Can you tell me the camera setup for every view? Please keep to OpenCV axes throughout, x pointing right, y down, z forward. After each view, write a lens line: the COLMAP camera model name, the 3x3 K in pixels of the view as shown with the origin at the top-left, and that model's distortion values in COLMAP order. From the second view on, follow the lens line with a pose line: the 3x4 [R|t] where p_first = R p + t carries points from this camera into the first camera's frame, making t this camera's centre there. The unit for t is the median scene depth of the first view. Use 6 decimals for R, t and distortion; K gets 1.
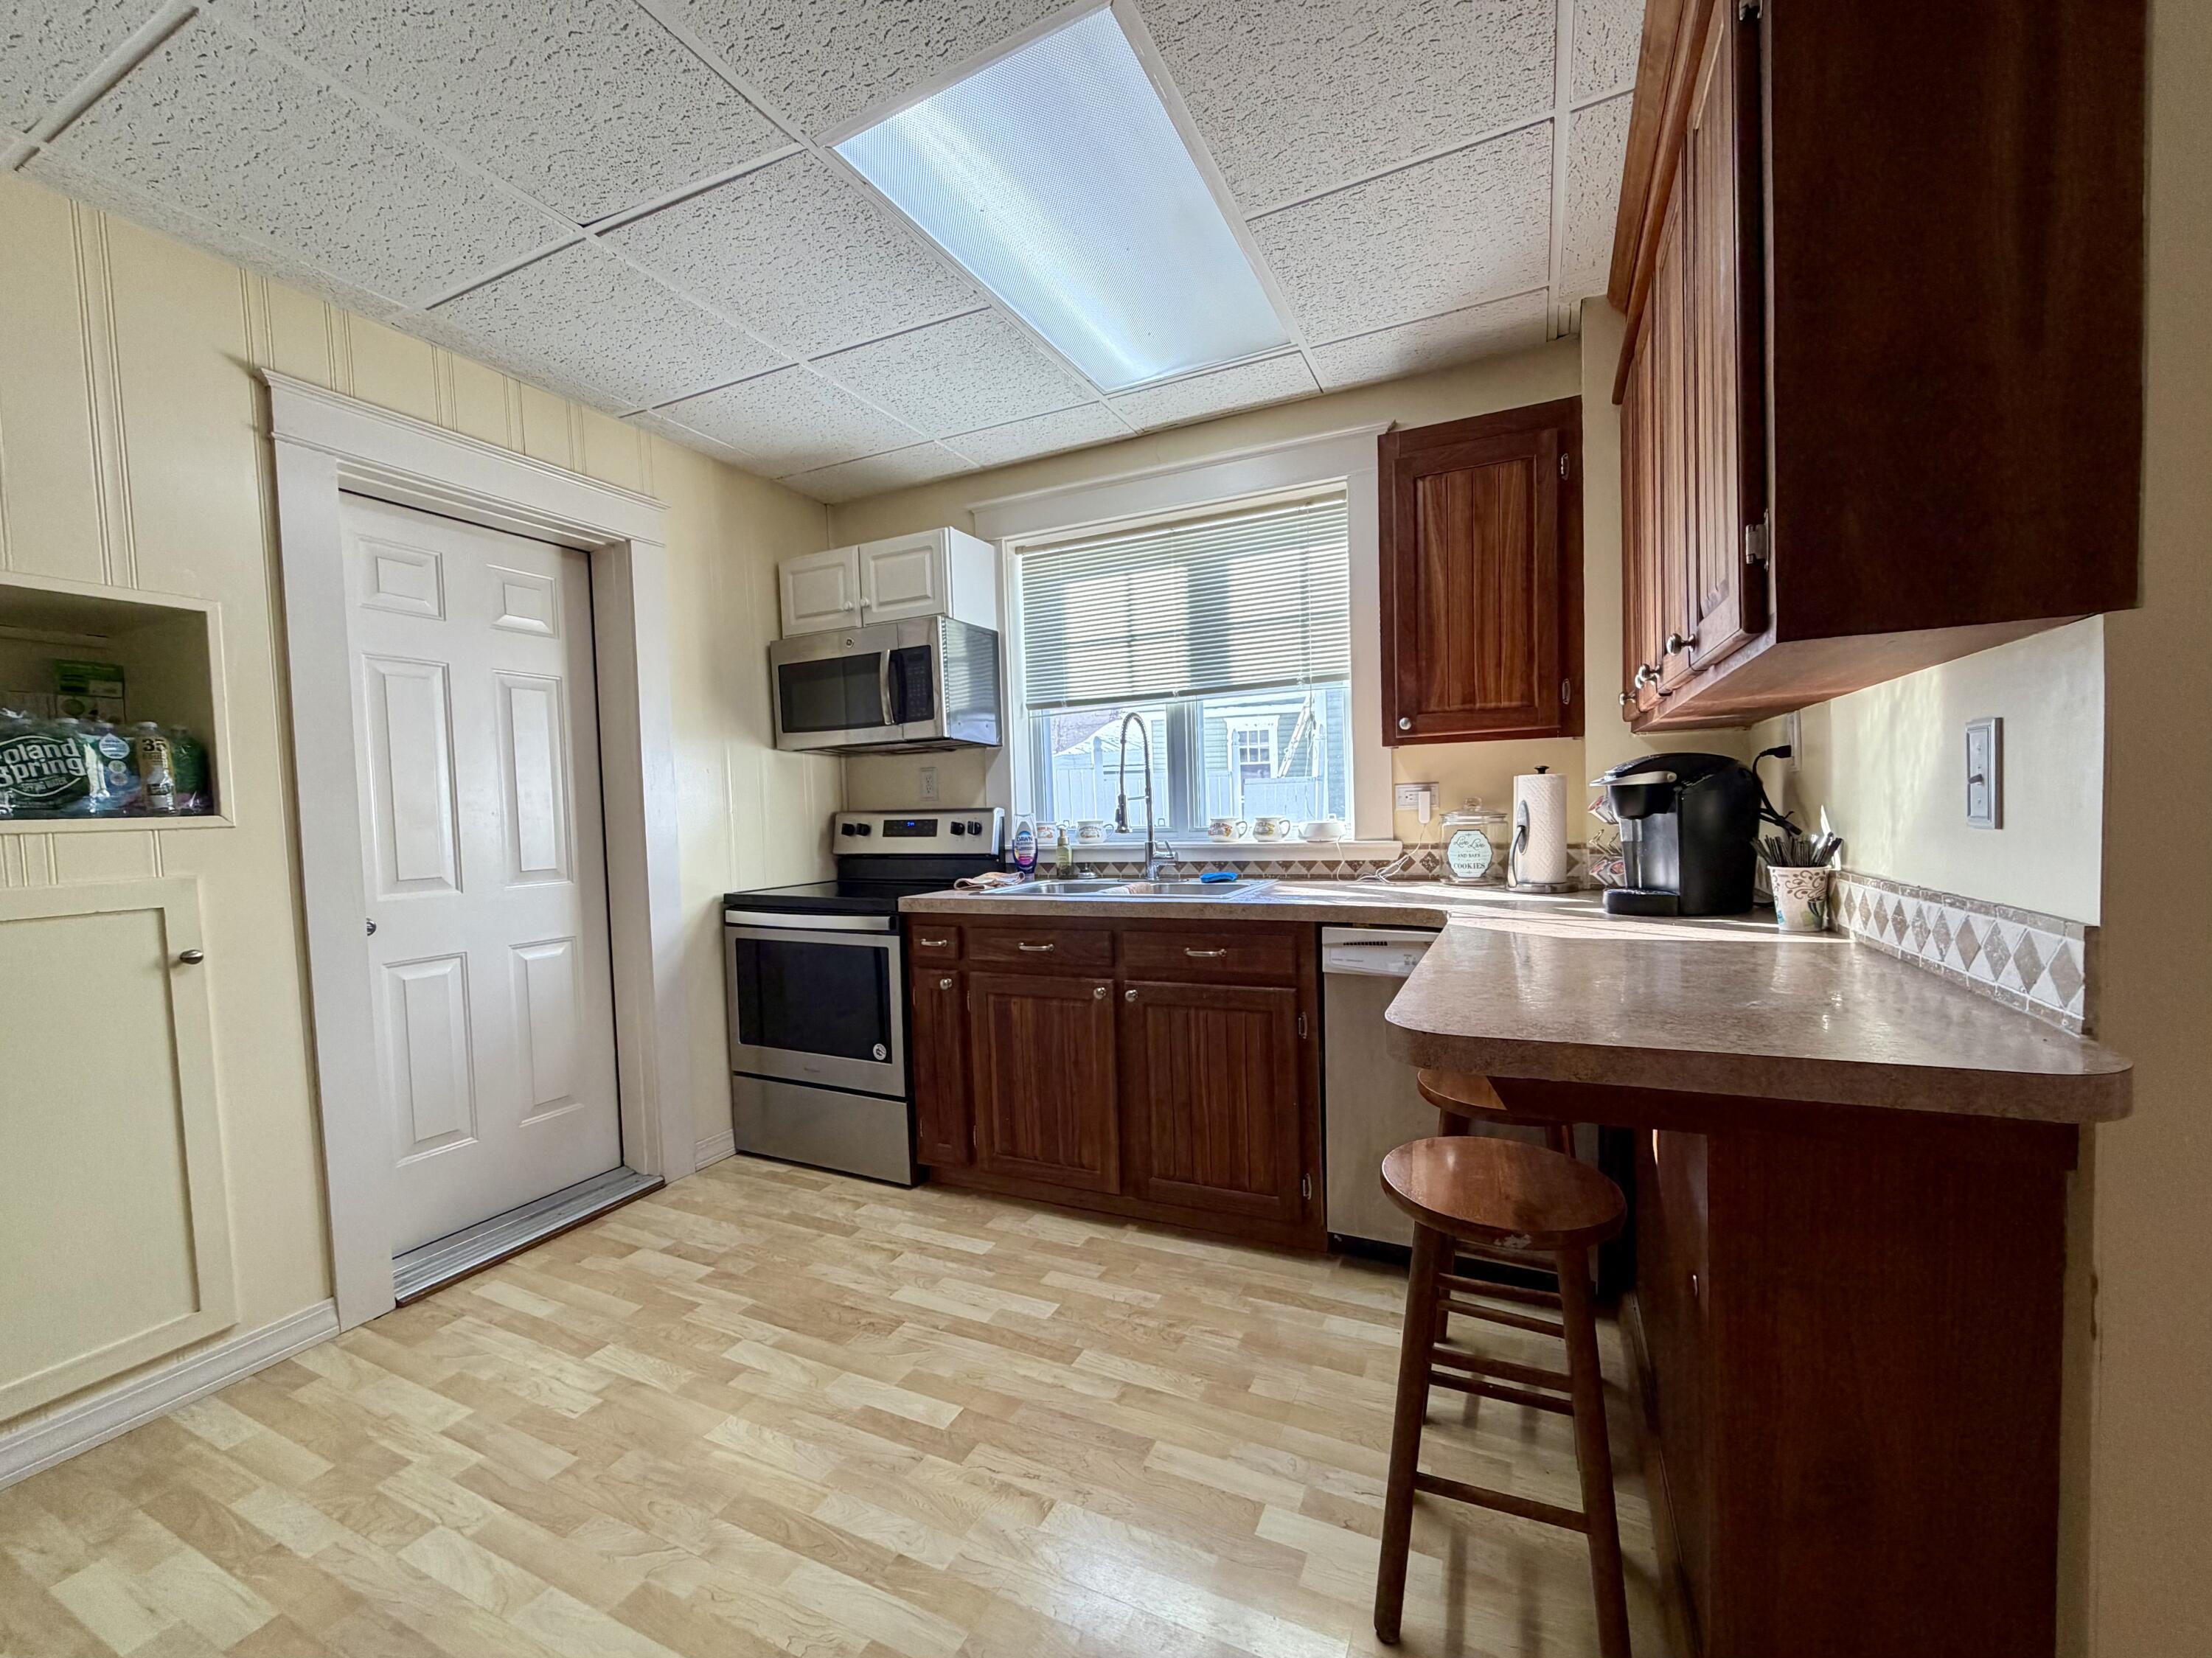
lens RADIAL K [[896.4, 0, 1104.0], [0, 896.4, 844.5], [0, 0, 1]] dist [0.000825, 0.000360]
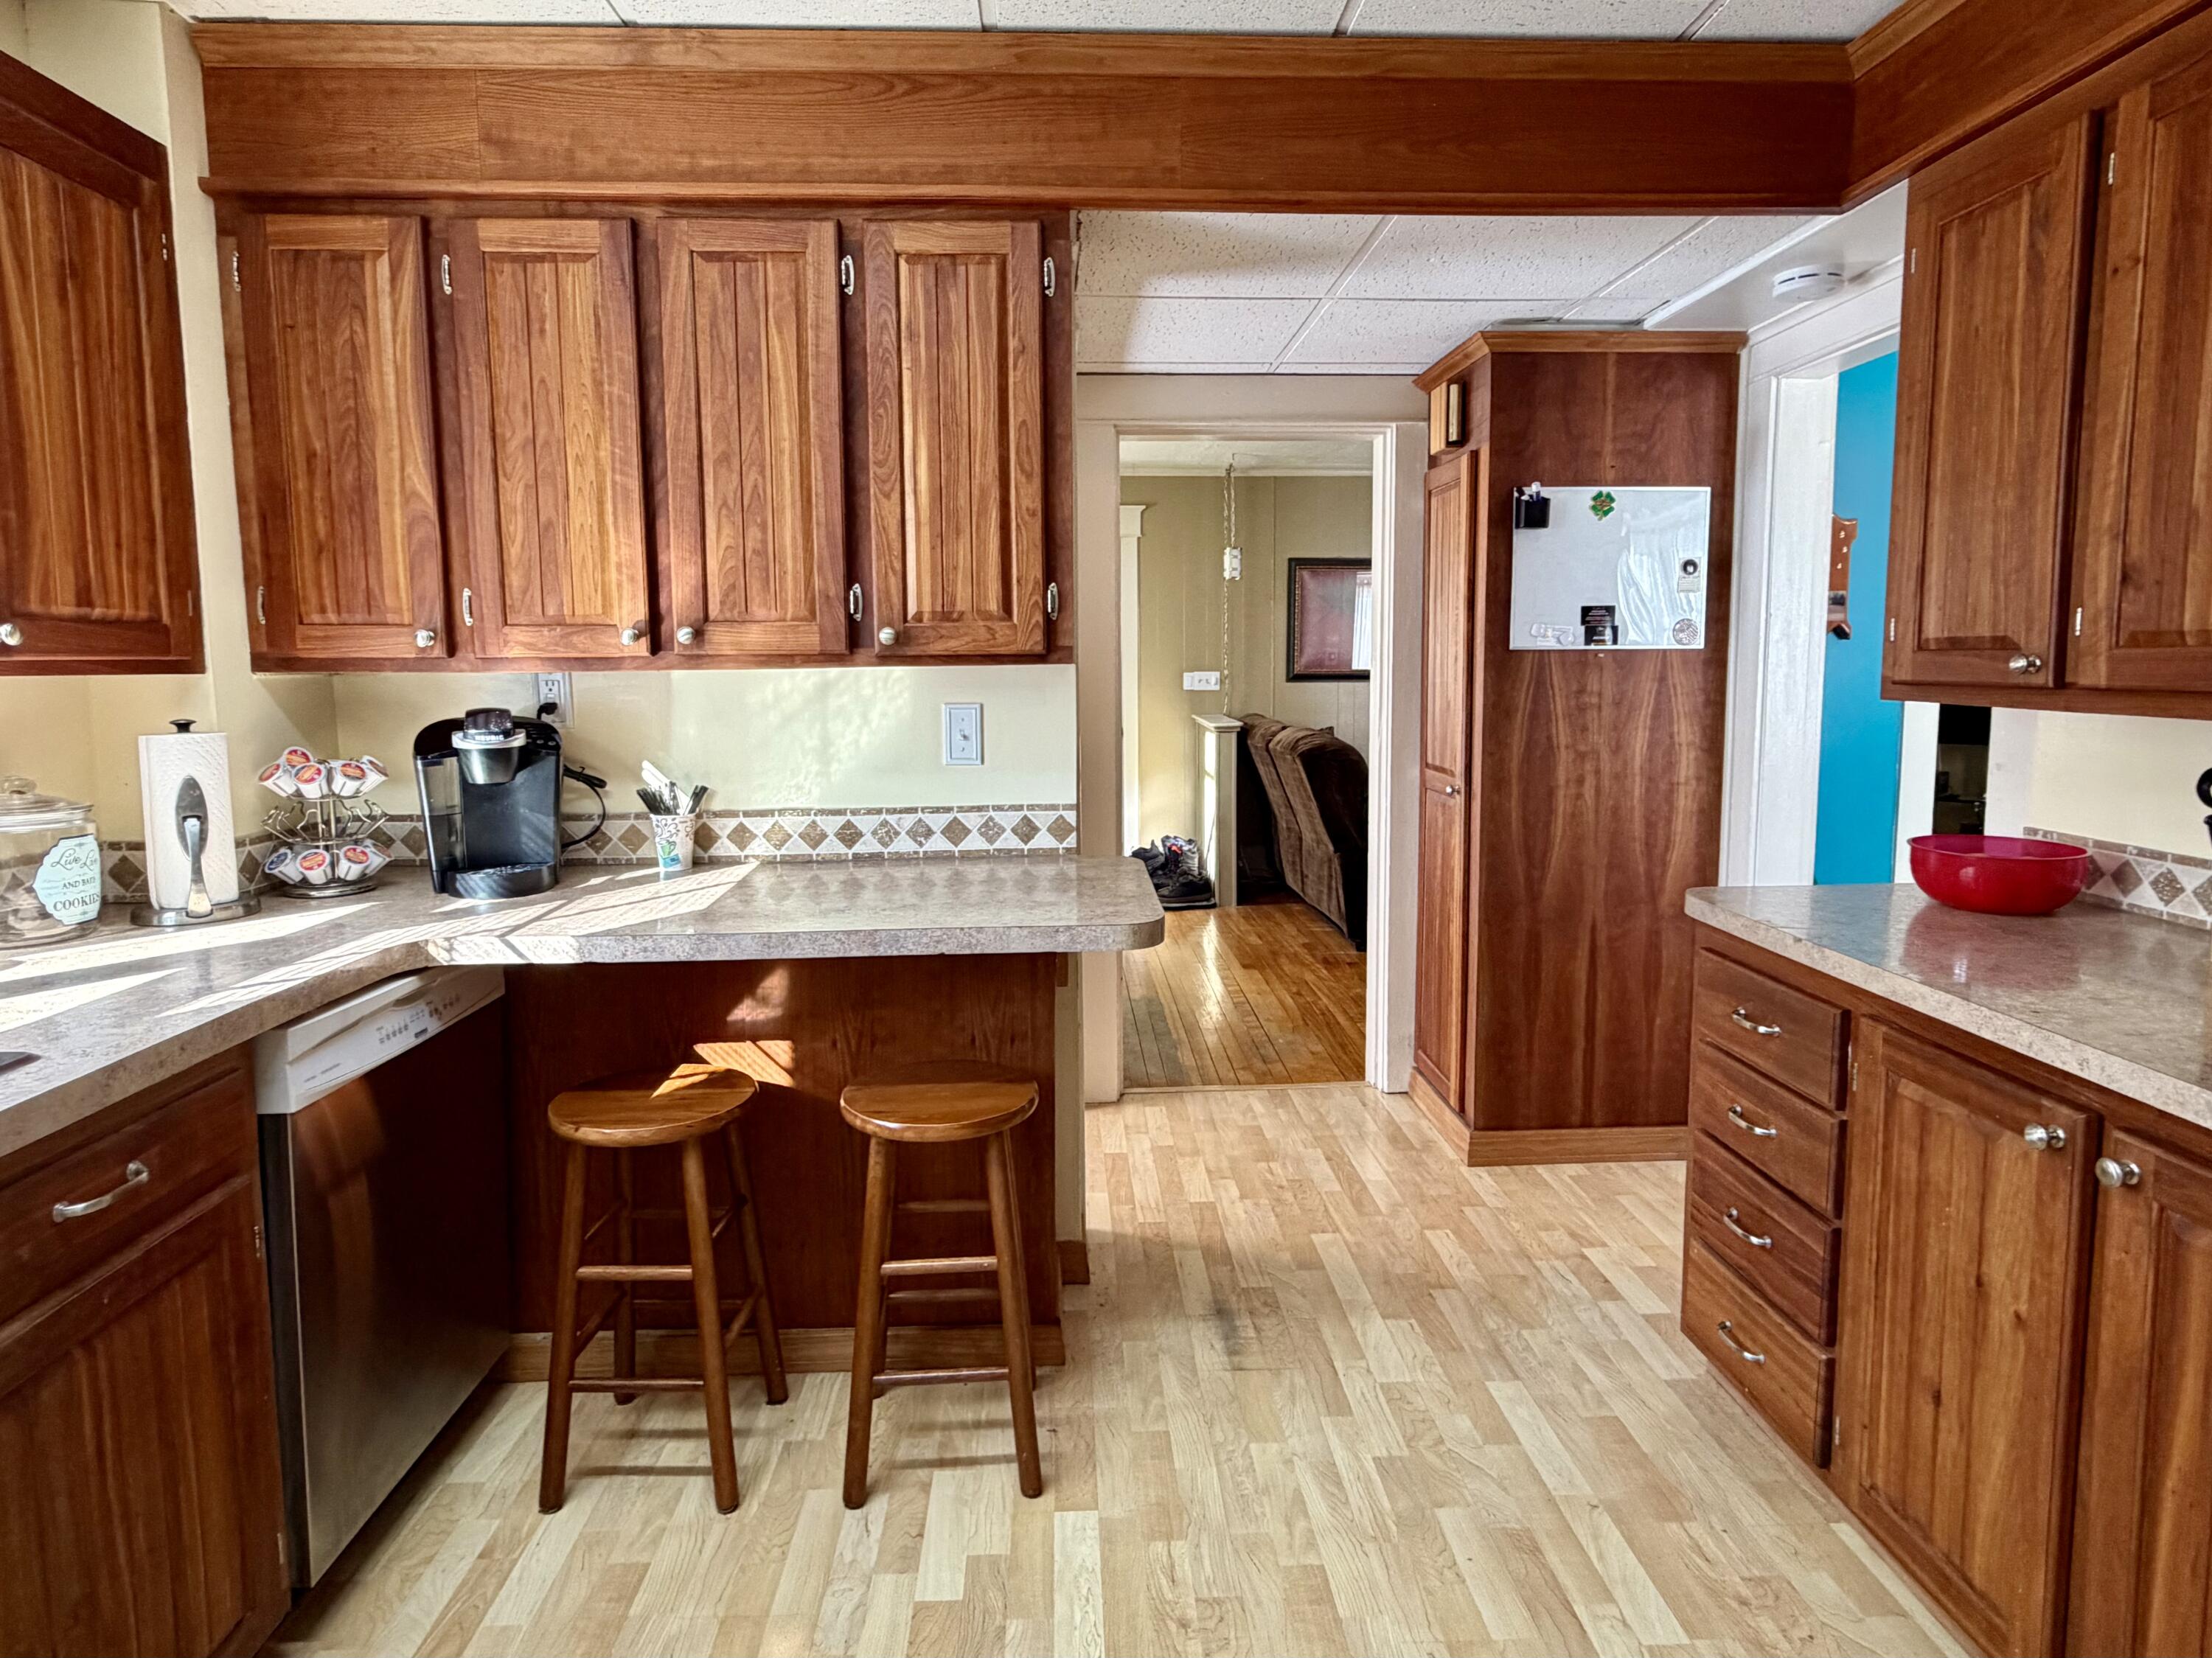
lens RADIAL K [[1201.0, 0, 1097.8], [0, 1201.0, 775.6], [0, 0, 1]] dist [0.000034, -0.000430]
pose [[-0.463911, -0.048000, 0.884580, -0.473812], [0.059903, 0.994546, 0.085383, -0.070445], [-0.883854, 0.092599, -0.458505, 0.707166]]
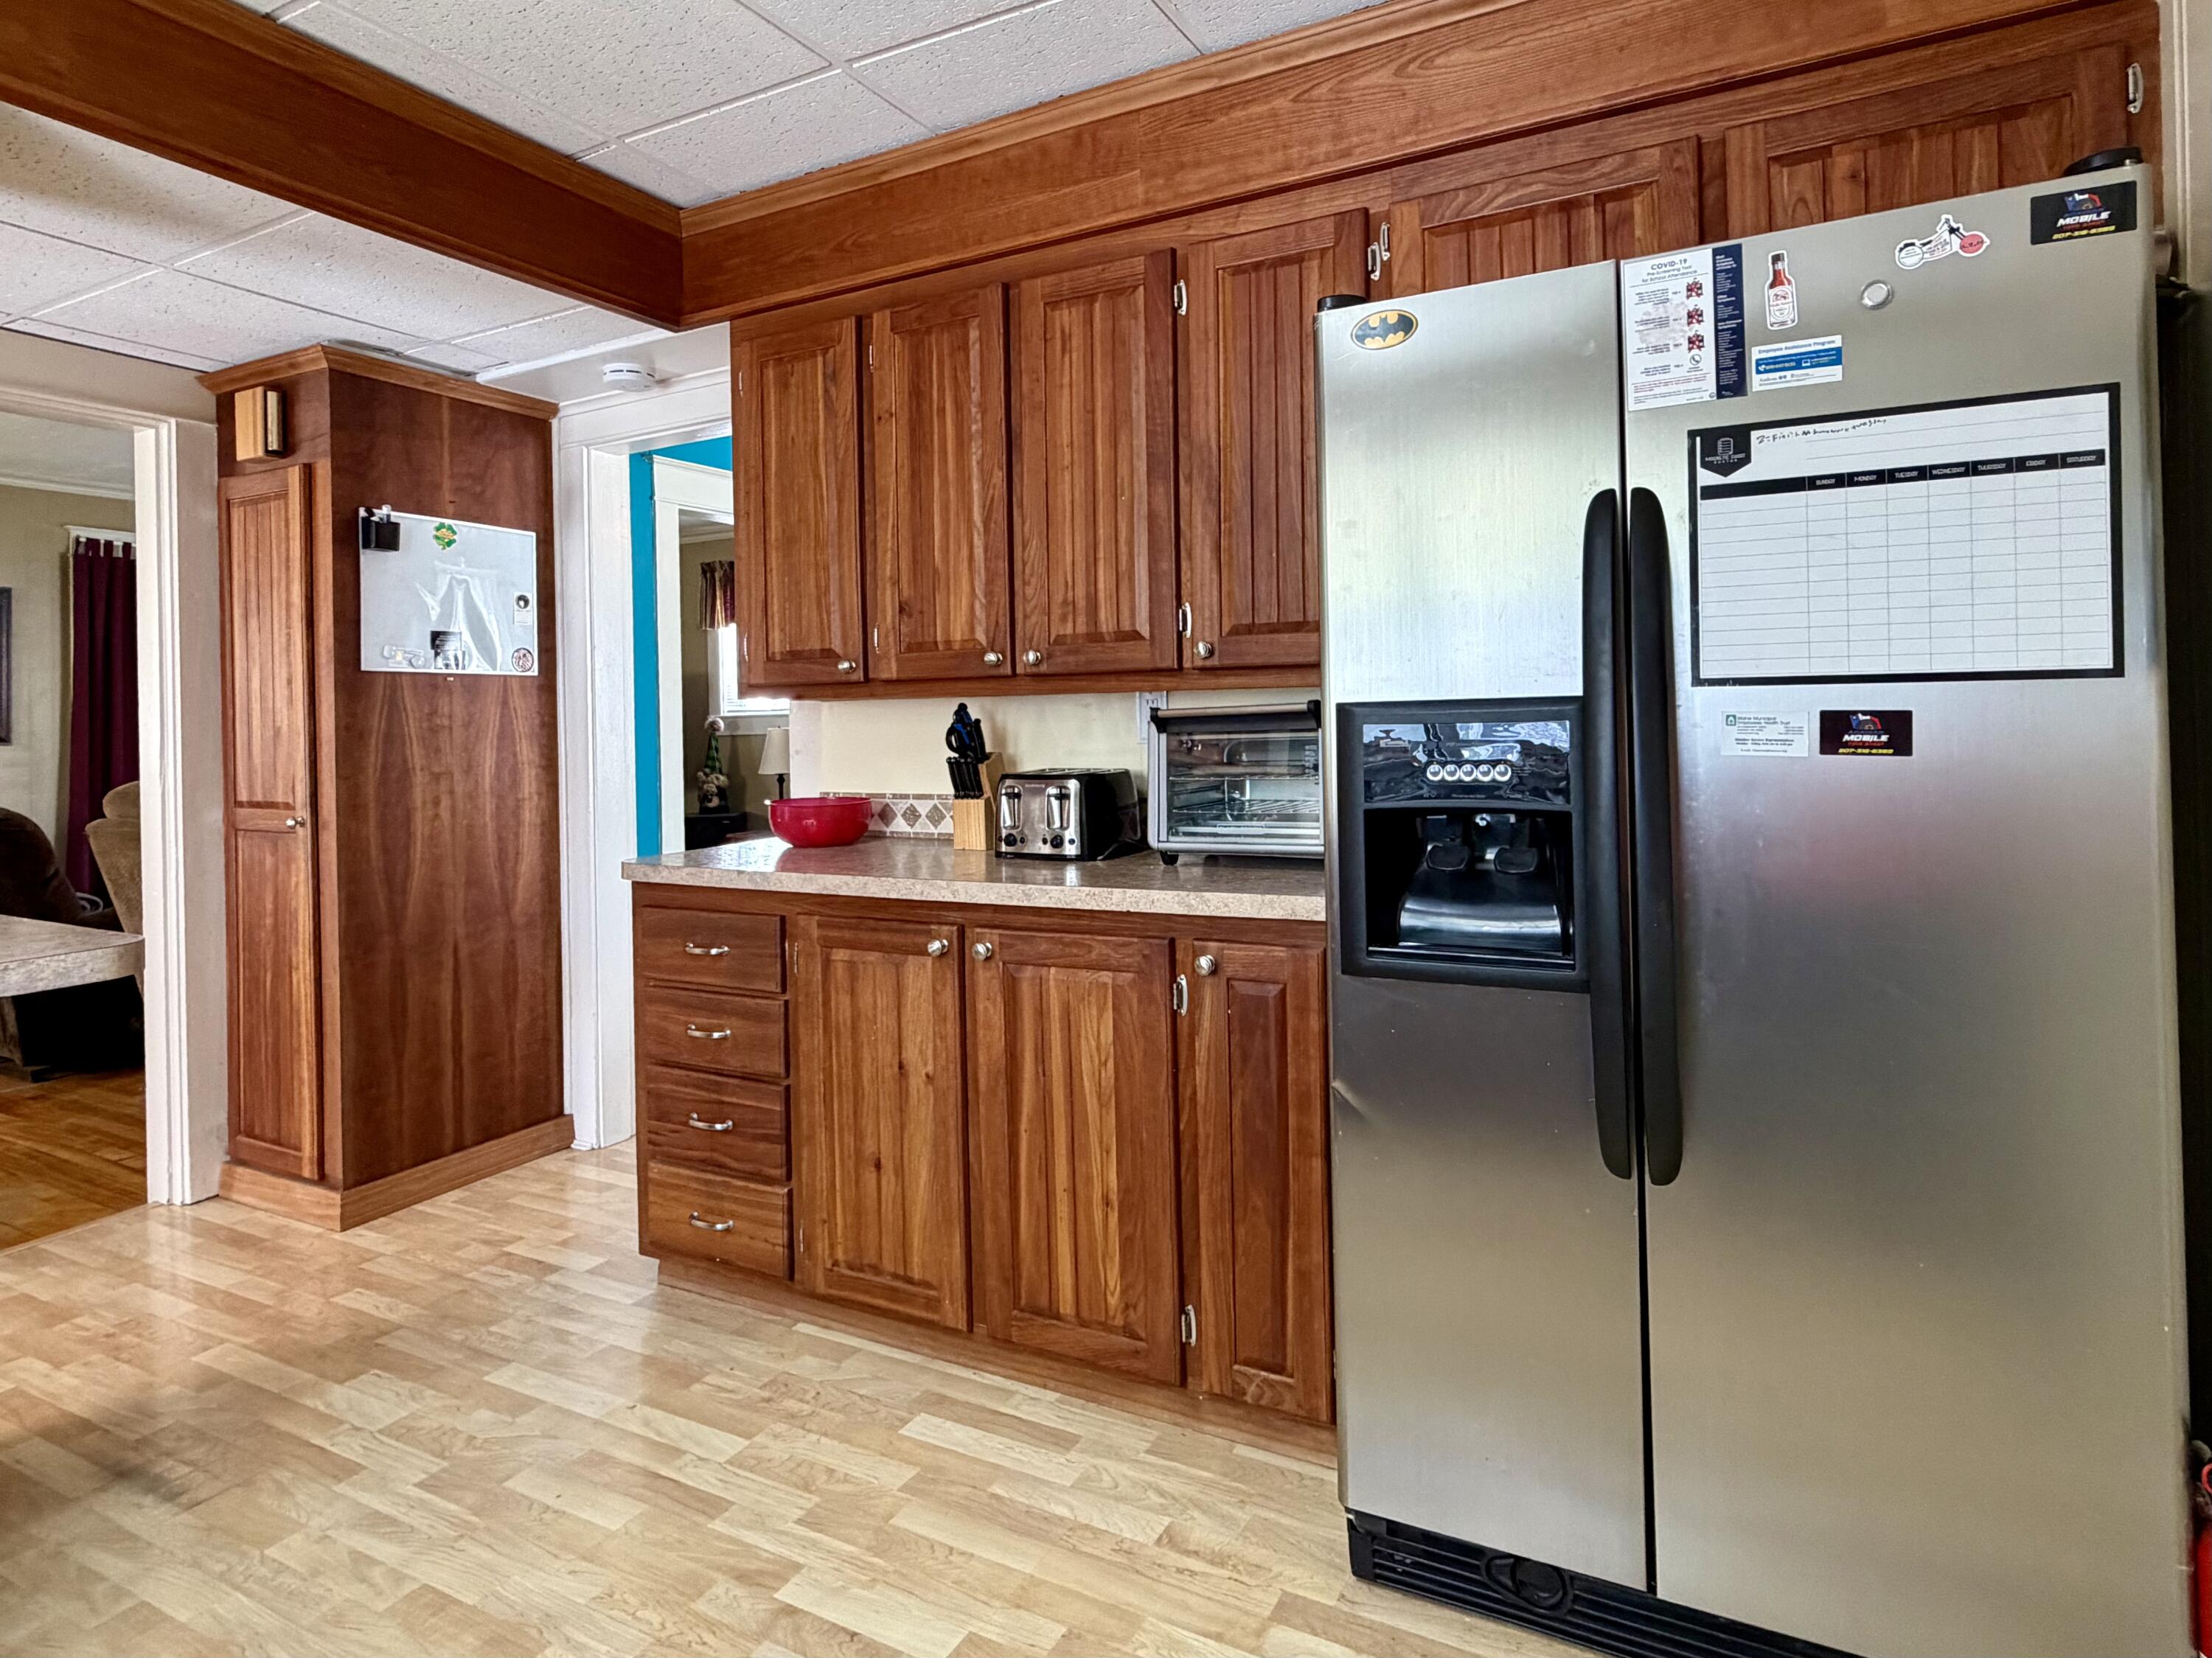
lens RADIAL K [[1246.4, 0, 1098.6], [0, 1246.4, 711.0], [0, 0, 1]] dist [0.000747, -0.000370]
pose [[-0.997313, 0.055316, 0.048026, -0.376088], [0.056832, 0.997909, 0.030795, -0.028727], [-0.046222, 0.033442, -0.998371, 0.944318]]
